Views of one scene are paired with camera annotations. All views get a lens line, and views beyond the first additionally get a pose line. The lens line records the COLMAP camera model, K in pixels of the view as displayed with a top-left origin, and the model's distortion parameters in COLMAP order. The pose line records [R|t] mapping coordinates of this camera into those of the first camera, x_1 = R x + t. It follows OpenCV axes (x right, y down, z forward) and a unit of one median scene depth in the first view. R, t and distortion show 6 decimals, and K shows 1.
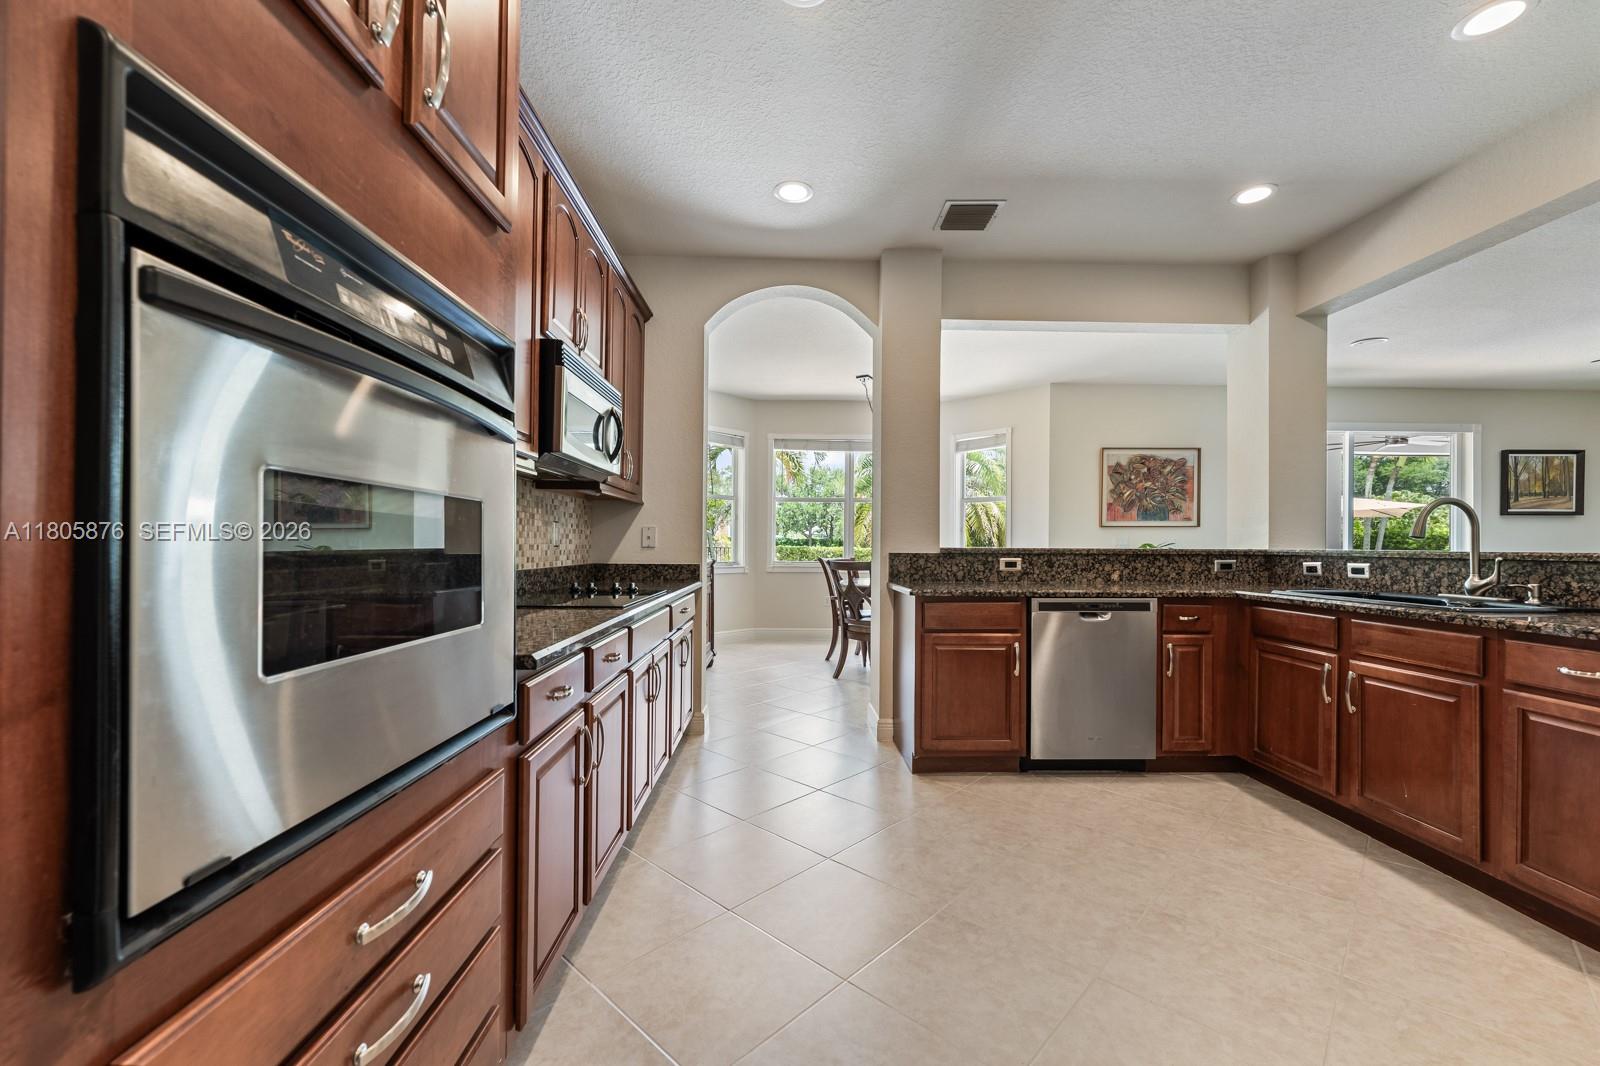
lens RADIAL K [[651.1, 0, 794.3], [0, 651.1, 541.3], [0, 0, 1]] dist [-0.001381, -0.000329]
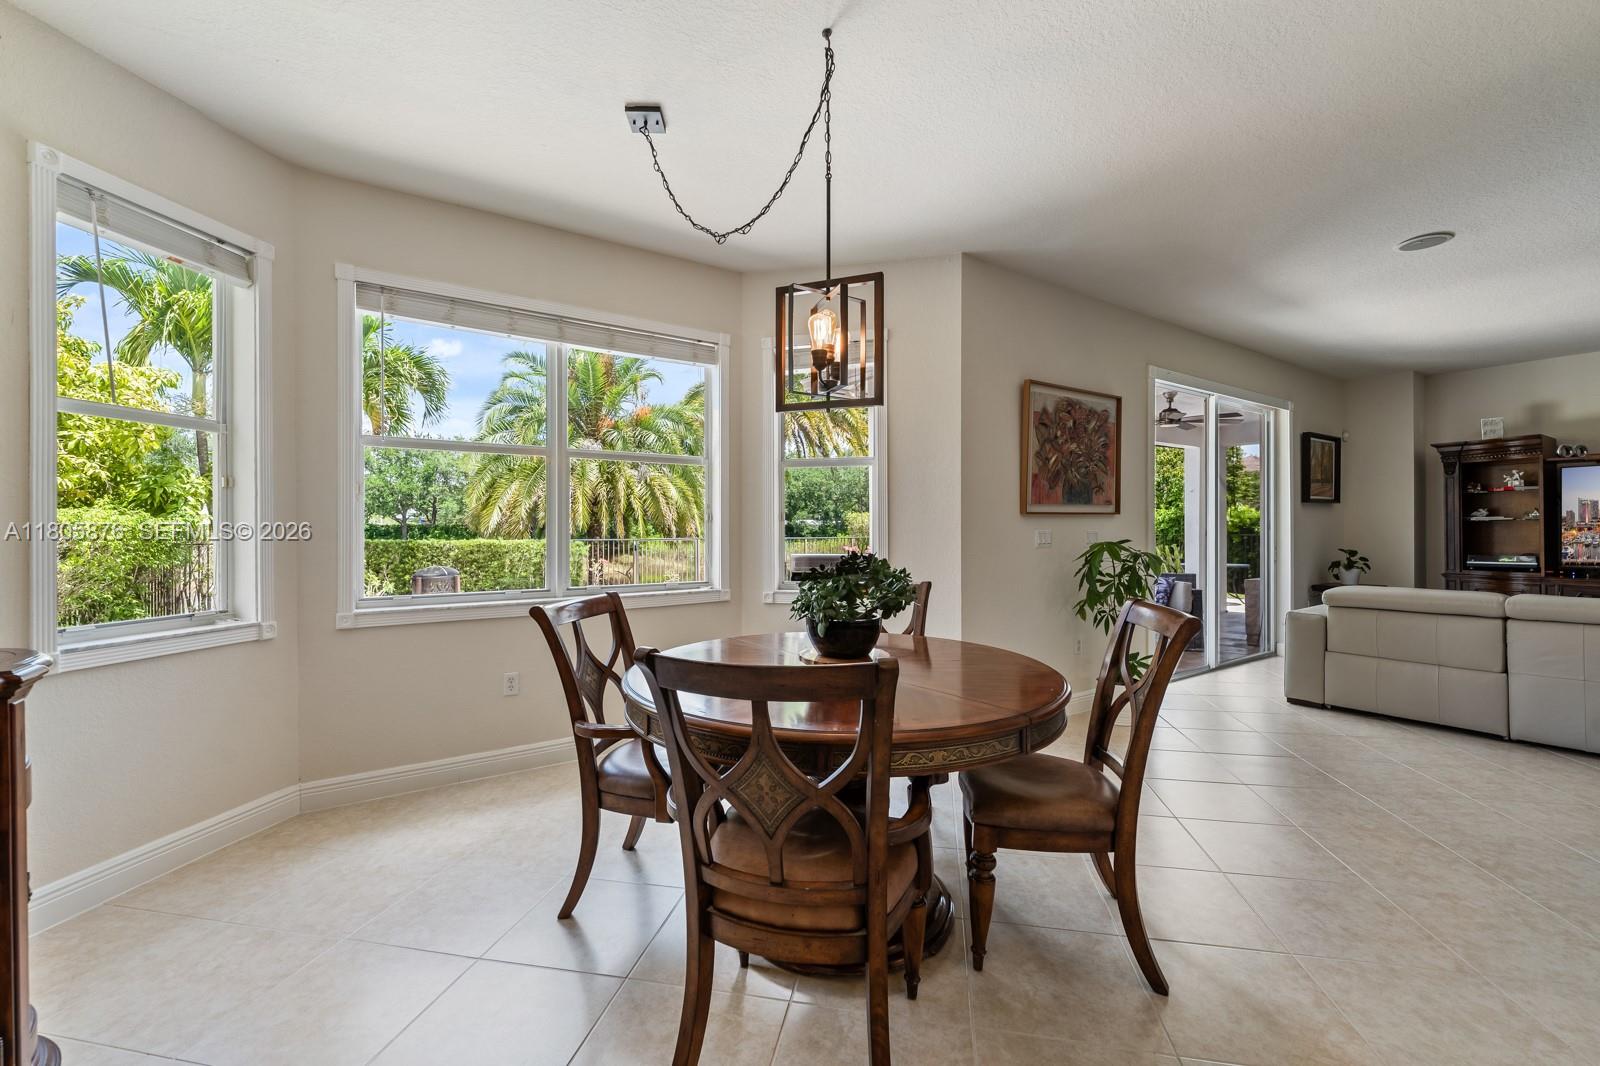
lens RADIAL K [[653.7, 0, 798.8], [0, 653.7, 529.6], [0, 0, 1]] dist [-0.000497, -0.000012]
pose [[0.841605, -0.010301, 0.539996, -0.044386], [0.006703, 0.999940, 0.008629, -0.025906], [-0.540052, -0.003643, 0.841624, 1.111684]]
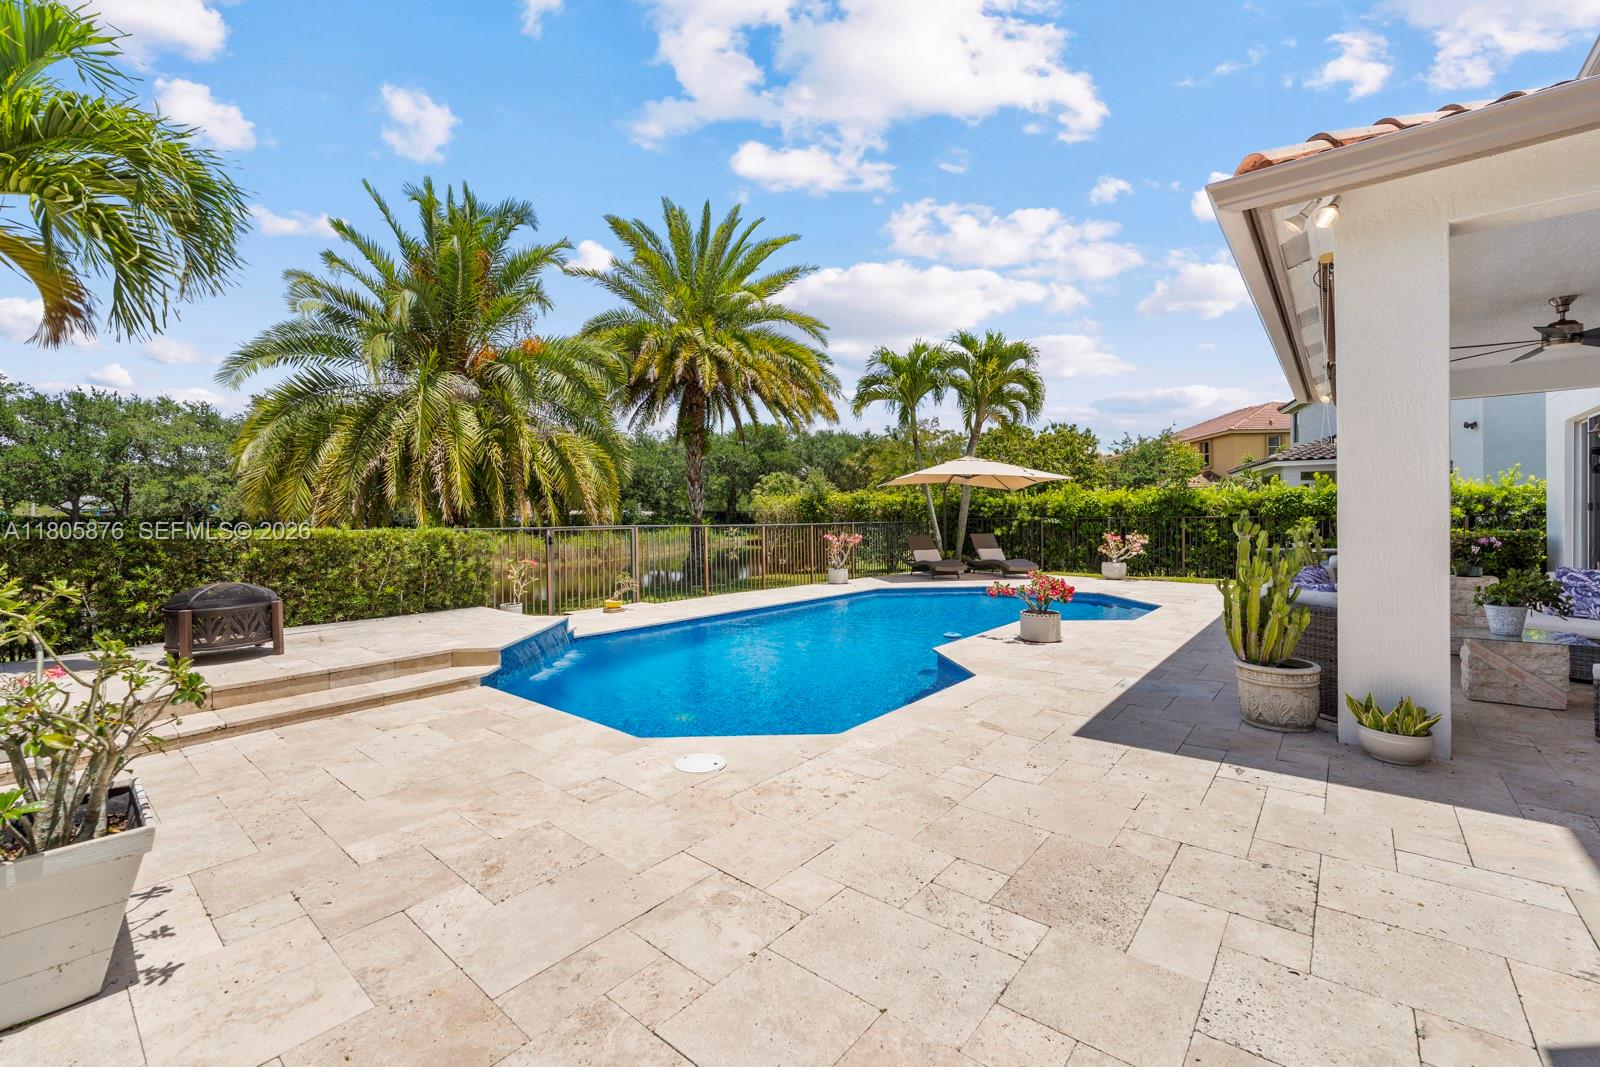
lens RADIAL K [[663.1, 0, 796.9], [0, 663.1, 524.0], [0, 0, 1]] dist [-0.002314, -0.000440]
pose [[0.651594, -0.019032, 0.758330, -0.099690], [0.010250, 0.999815, 0.016285, 0.013254], [-0.758499, -0.002838, 0.651668, 2.525128]]
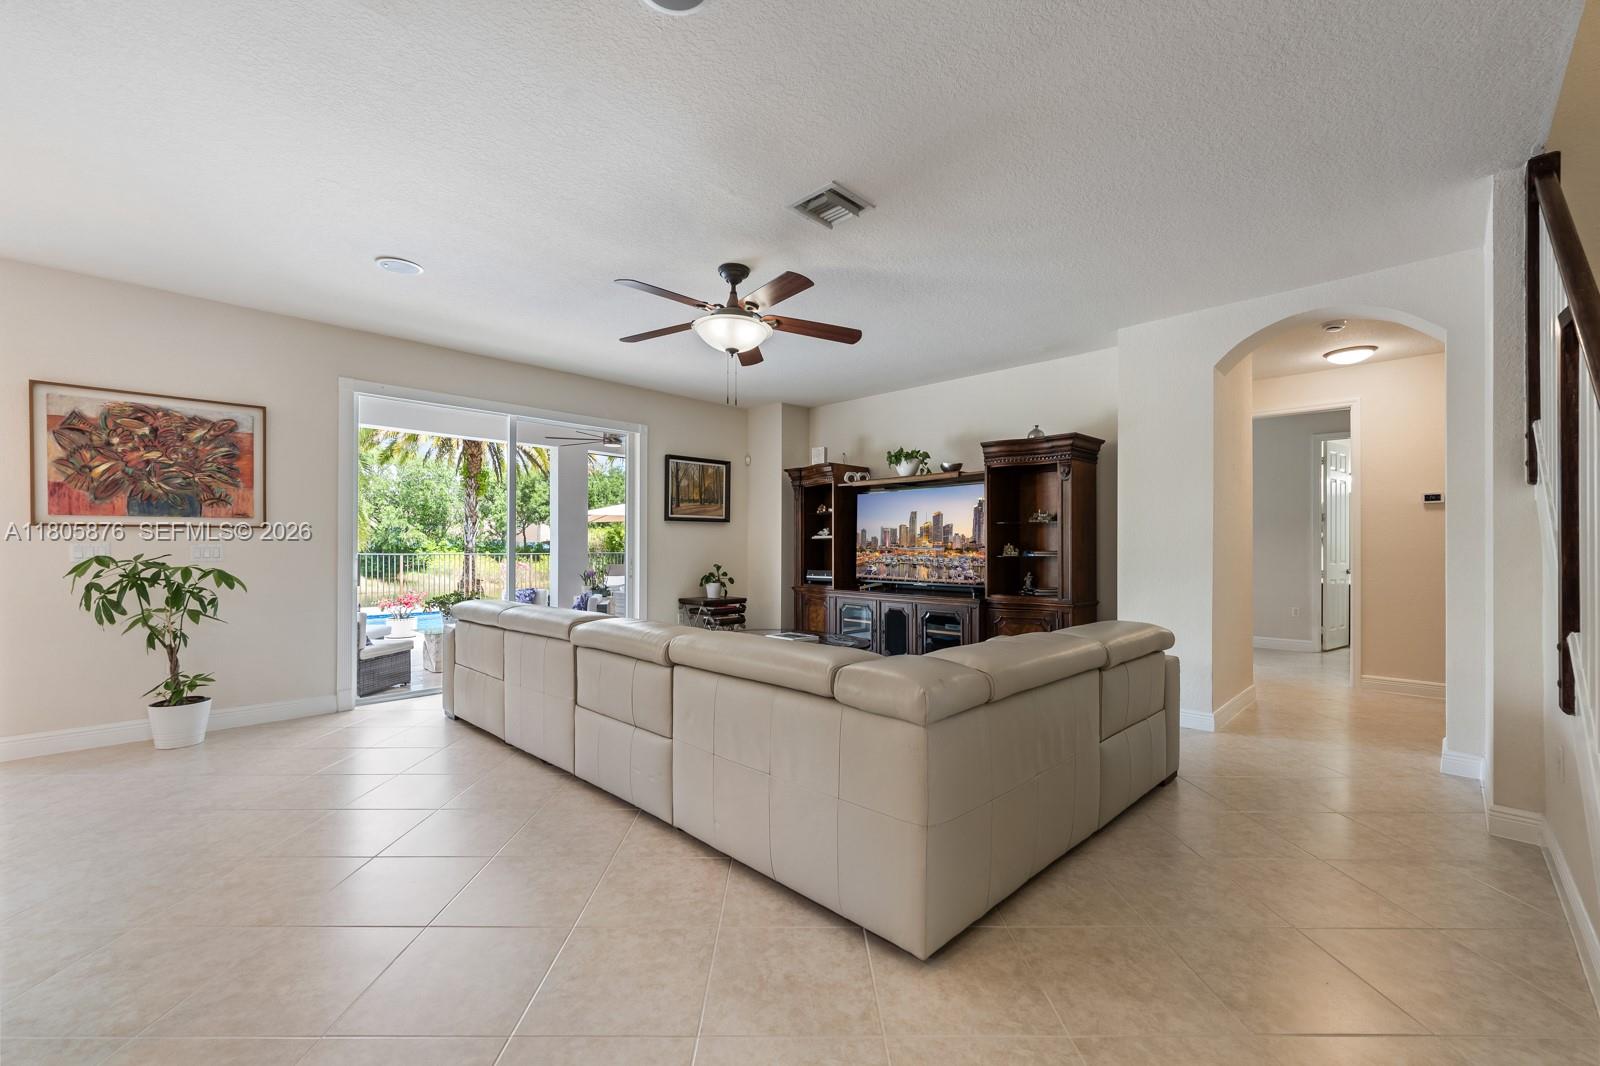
lens RADIAL K [[648.4, 0, 795.9], [0, 648.4, 543.4], [0, 0, 1]] dist [0.000092, -0.000501]
pose [[0.713979, -0.001650, 0.700165, 0.999670], [-0.001014, 0.999994, 0.003390, -0.016984], [-0.700167, -0.003130, 0.713973, 0.293896]]
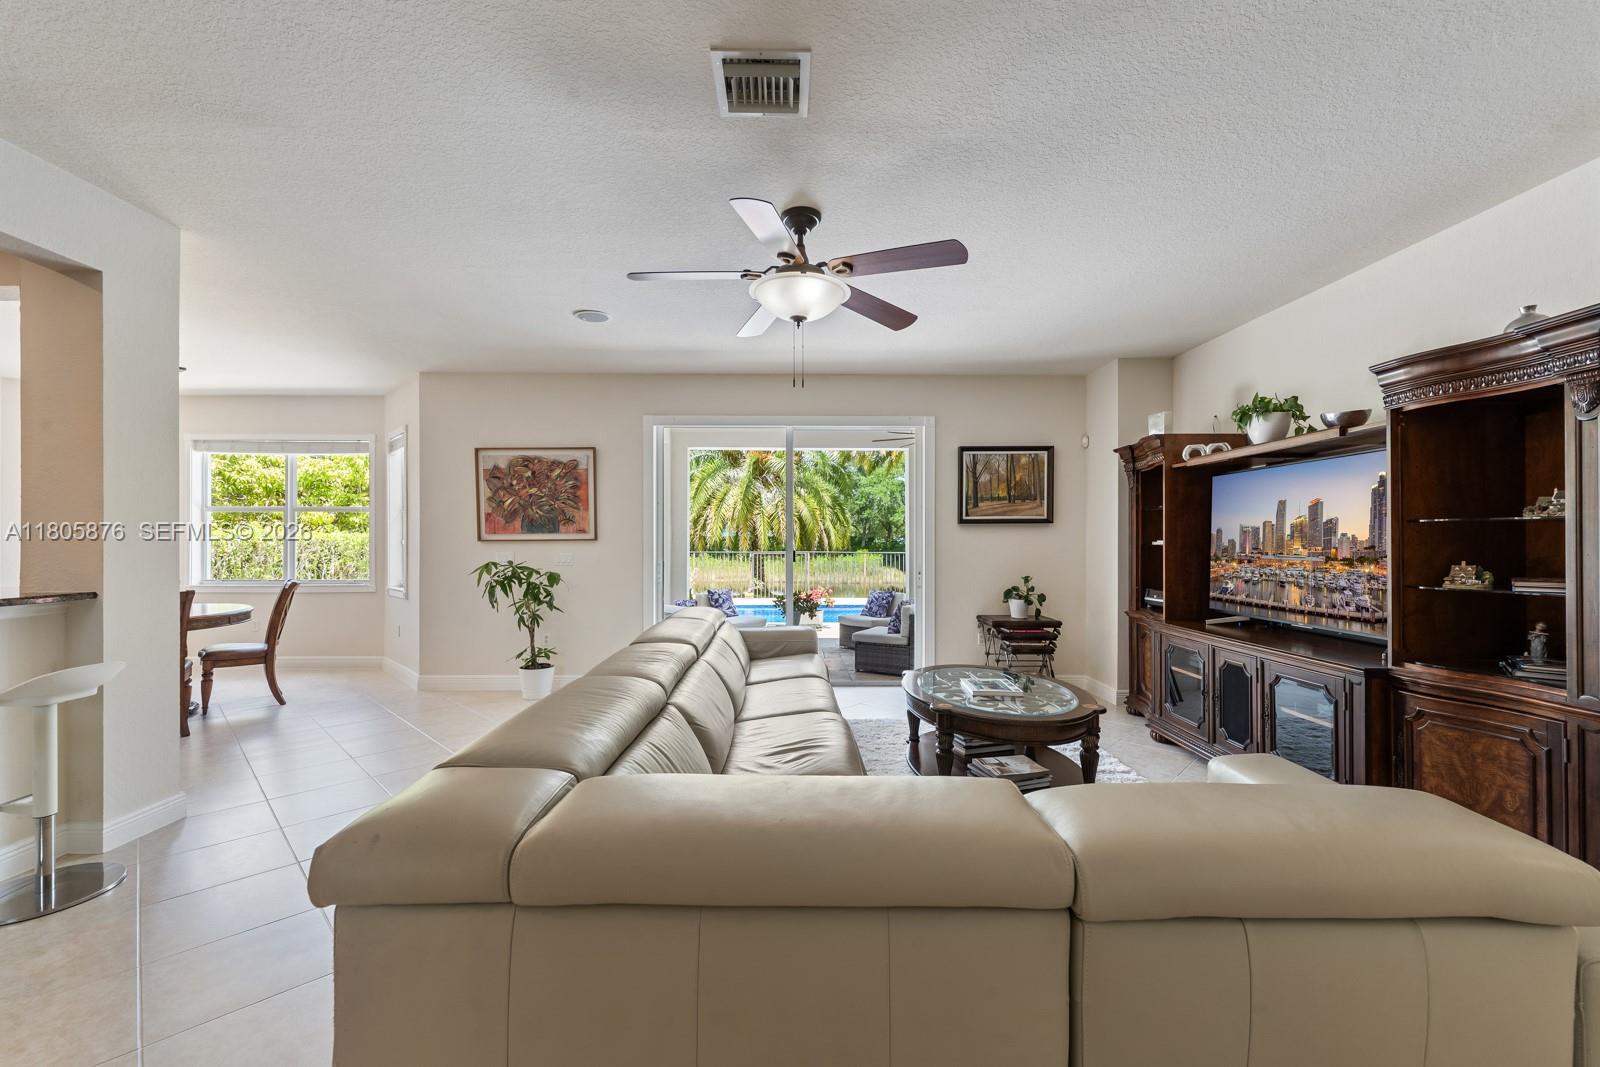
lens RADIAL K [[646.4, 0, 796.1], [0, 646.4, 540.7], [0, 0, 1]] dist [-0.000963, -0.000505]
pose [[0.999955, -0.006950, -0.006457, 1.626755], [0.006978, 0.999966, 0.004380, -0.042725], [0.006426, -0.004425, 0.999970, 0.286355]]
